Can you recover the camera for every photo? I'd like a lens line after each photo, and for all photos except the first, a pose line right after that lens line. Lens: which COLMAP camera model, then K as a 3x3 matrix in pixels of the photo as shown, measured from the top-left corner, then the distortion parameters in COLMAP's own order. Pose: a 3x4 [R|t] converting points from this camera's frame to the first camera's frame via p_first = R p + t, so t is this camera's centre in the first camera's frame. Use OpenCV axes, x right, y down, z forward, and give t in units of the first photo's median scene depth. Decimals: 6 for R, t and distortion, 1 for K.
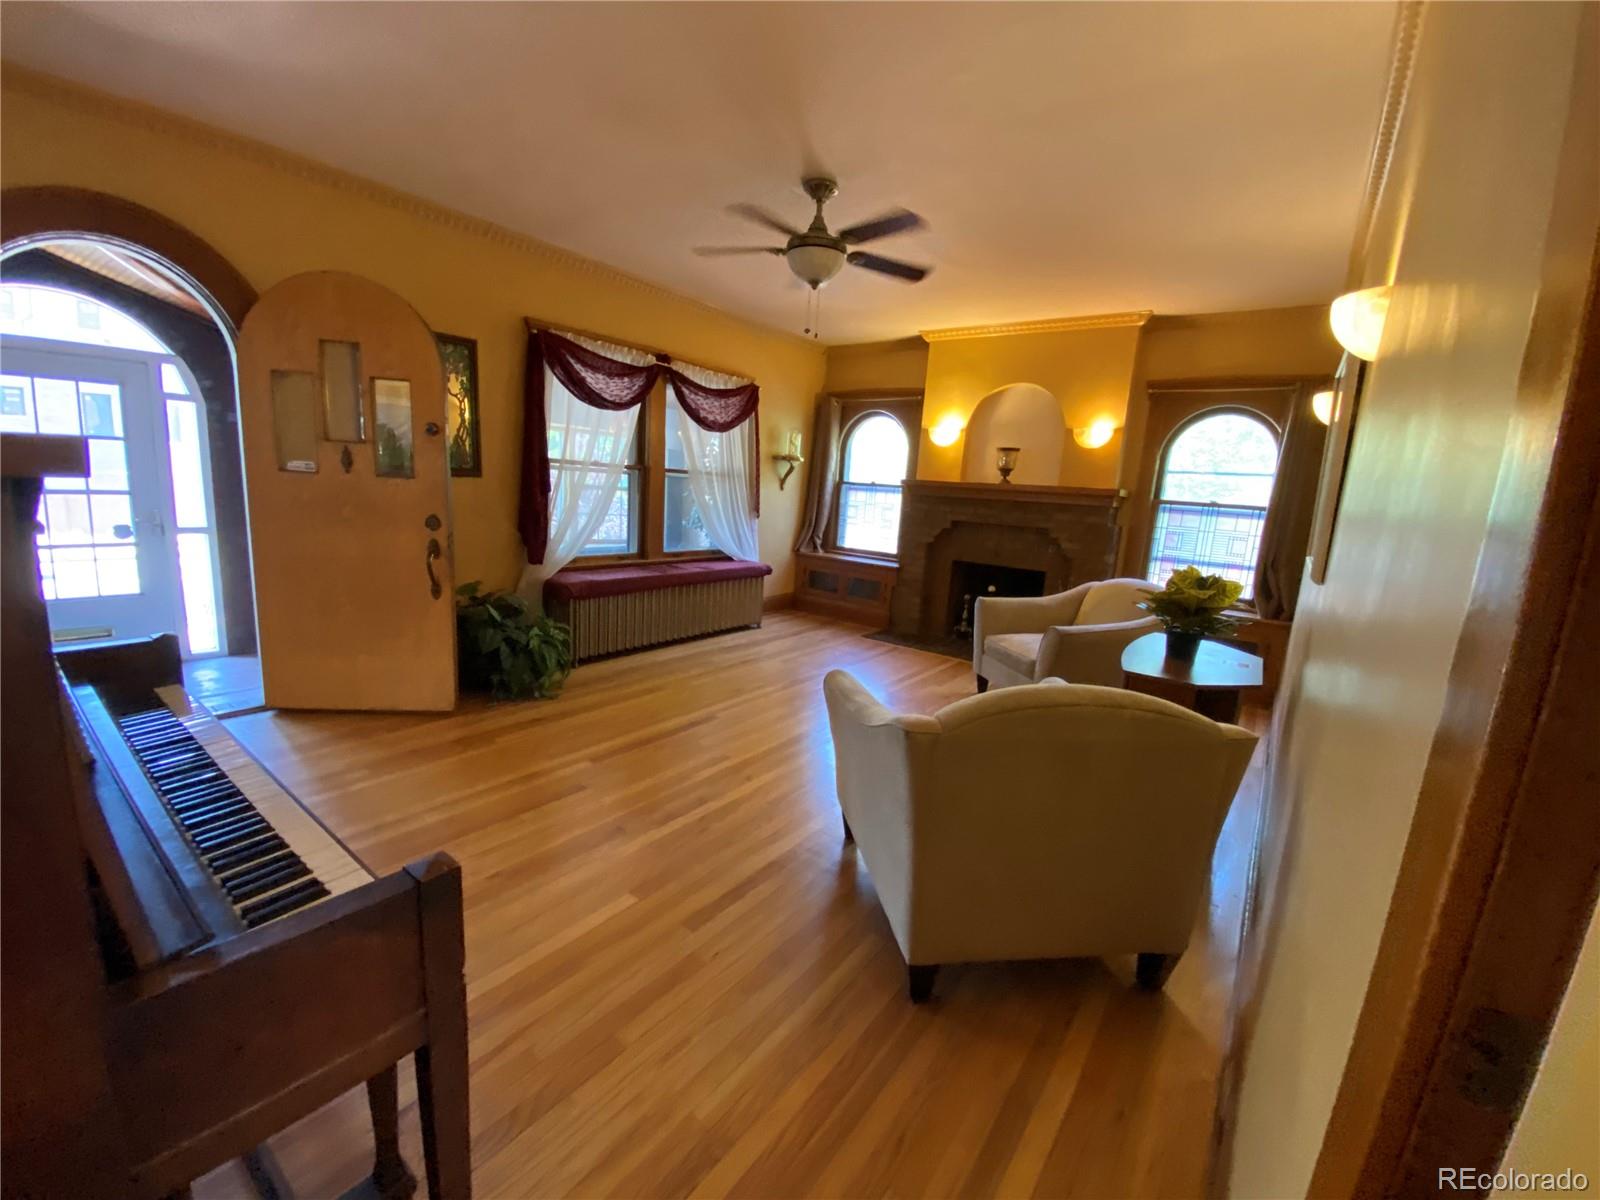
lens RADIAL K [[644.6, 0, 817.3], [0, 644.6, 598.8], [0, 0, 1]] dist [0.000996, -0.005293]
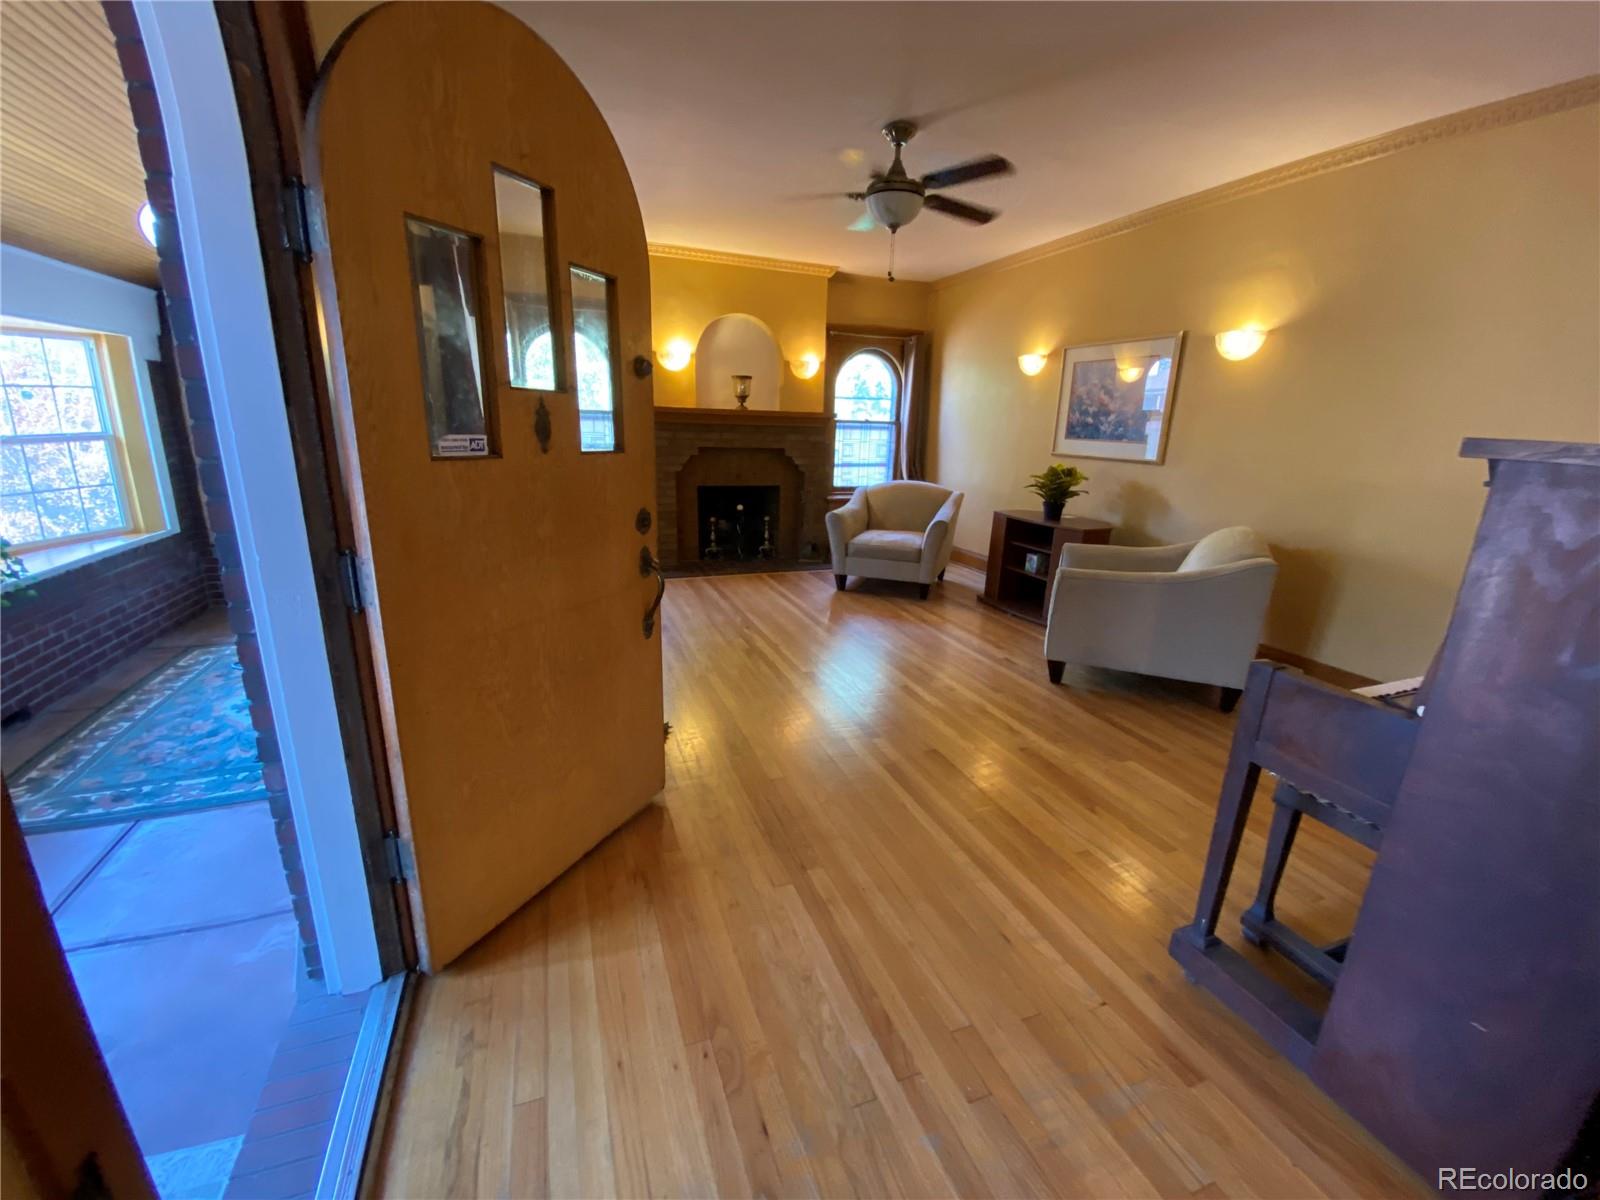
lens RADIAL K [[644.6, 0, 777.6], [0, 644.6, 608.0], [0, 0, 1]] dist [0.000996, -0.005293]
pose [[0.548943, -0.274483, 0.789507, -0.674916], [0.148315, 0.961542, 0.231170, -0.105206], [-0.822596, -0.009803, 0.568542, 0.346570]]
